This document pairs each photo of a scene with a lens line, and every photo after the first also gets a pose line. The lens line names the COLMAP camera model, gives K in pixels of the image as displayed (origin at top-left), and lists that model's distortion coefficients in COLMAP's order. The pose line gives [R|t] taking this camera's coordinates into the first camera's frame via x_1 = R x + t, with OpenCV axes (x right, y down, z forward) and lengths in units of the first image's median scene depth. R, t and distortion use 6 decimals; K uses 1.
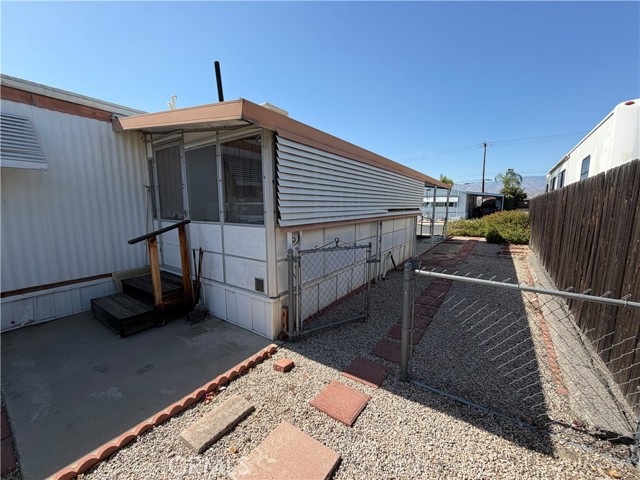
lens RADIAL K [[255.1, 0, 320.2], [0, 255.1, 240.2], [0, 0, 1]] dist [0.000347, -0.000206]
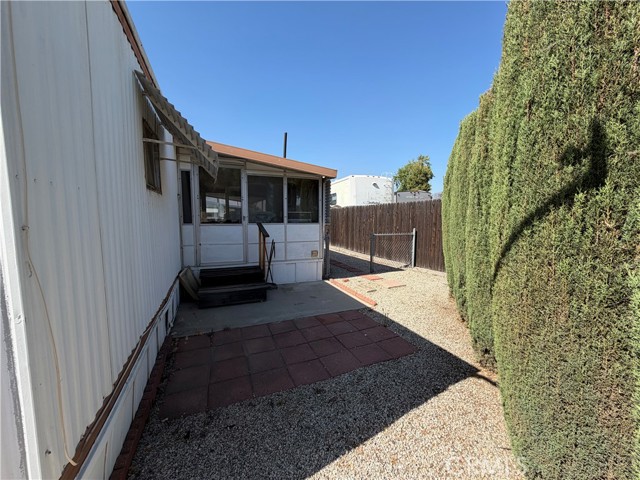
lens RADIAL K [[255.1, 0, 317.8], [0, 255.1, 241.3], [0, 0, 1]] dist [0.000347, -0.000206]
pose [[0.536094, -0.075458, 0.840779, -1.774434], [0.110535, 0.993696, 0.018703, 0.043615], [-0.836890, 0.082909, 0.541055, -0.079691]]
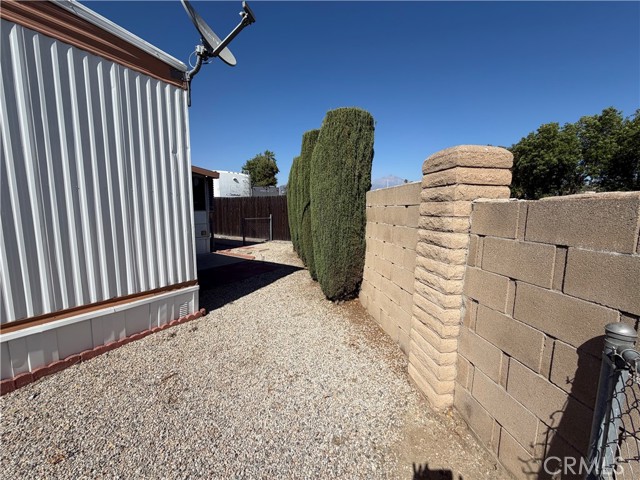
lens RADIAL K [[255.1, 0, 317.1], [0, 255.1, 243.6], [0, 0, 1]] dist [0.000347, -0.000206]
pose [[0.000411, -0.131276, 0.991346, -2.779866], [0.126980, 0.983328, 0.130162, 0.082811], [-0.991905, 0.125828, 0.017074, -0.193015]]
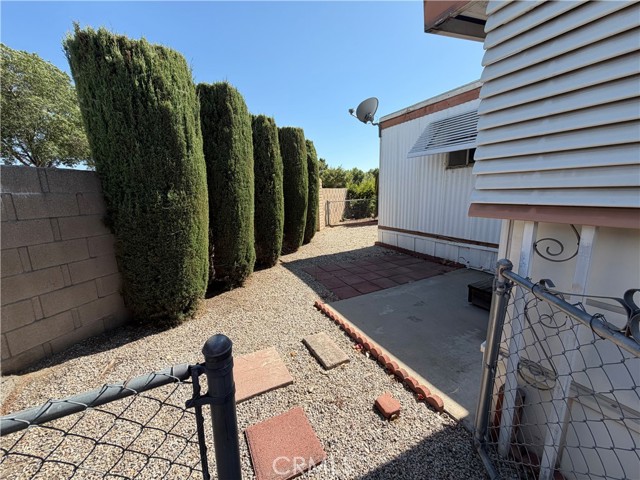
lens RADIAL K [[255.1, 0, 318.4], [0, 255.1, 238.1], [0, 0, 1]] dist [0.000347, -0.000206]
pose [[-0.457342, 0.175257, -0.871850, 0.357221], [-0.093133, 0.965558, 0.242948, -0.067066], [0.884400, 0.192309, -0.425268, 0.820773]]
